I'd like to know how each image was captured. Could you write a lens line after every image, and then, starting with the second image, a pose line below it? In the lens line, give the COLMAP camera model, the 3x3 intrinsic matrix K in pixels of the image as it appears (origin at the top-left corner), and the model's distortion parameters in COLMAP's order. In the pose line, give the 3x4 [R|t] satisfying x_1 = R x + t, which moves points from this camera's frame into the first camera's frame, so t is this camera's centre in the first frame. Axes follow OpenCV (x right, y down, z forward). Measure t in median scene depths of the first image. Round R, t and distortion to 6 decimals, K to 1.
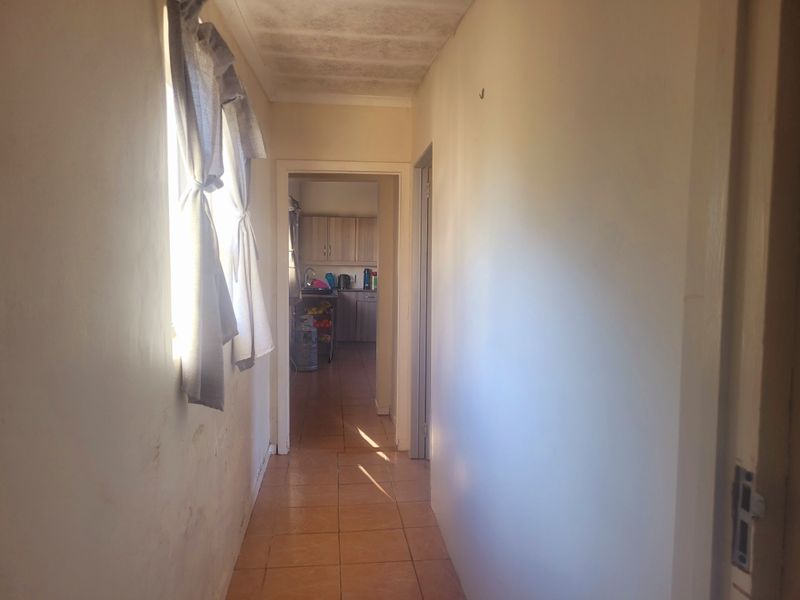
lens RADIAL K [[600.3, 0, 398.5], [0, 600.3, 301.0], [0, 0, 1]] dist [0.023548, -0.014143]
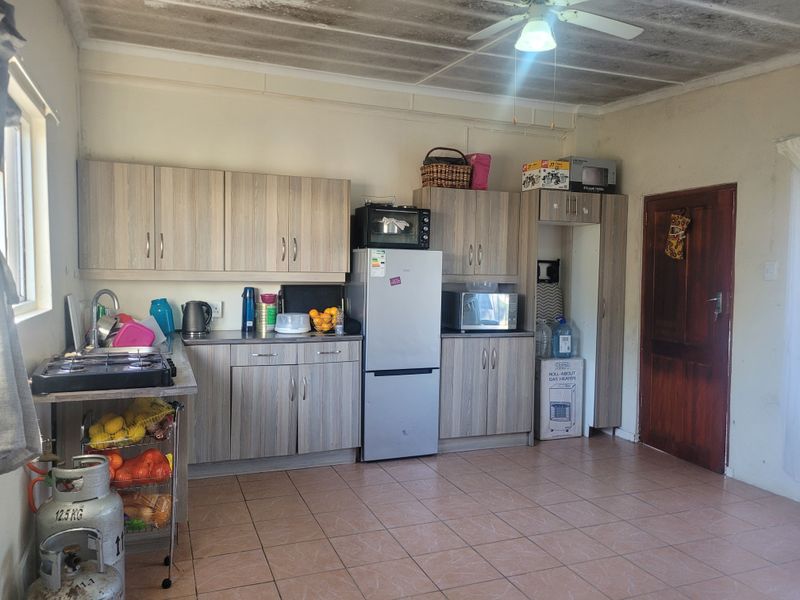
lens RADIAL K [[600.3, 0, 402.8], [0, 600.3, 301.4], [0, 0, 1]] dist [0.023548, -0.014143]
pose [[0.961383, -0.012445, 0.274932, -0.067760], [0.014950, 0.999864, -0.007018, -0.039923], [-0.274807, 0.010857, 0.961438, 0.547673]]
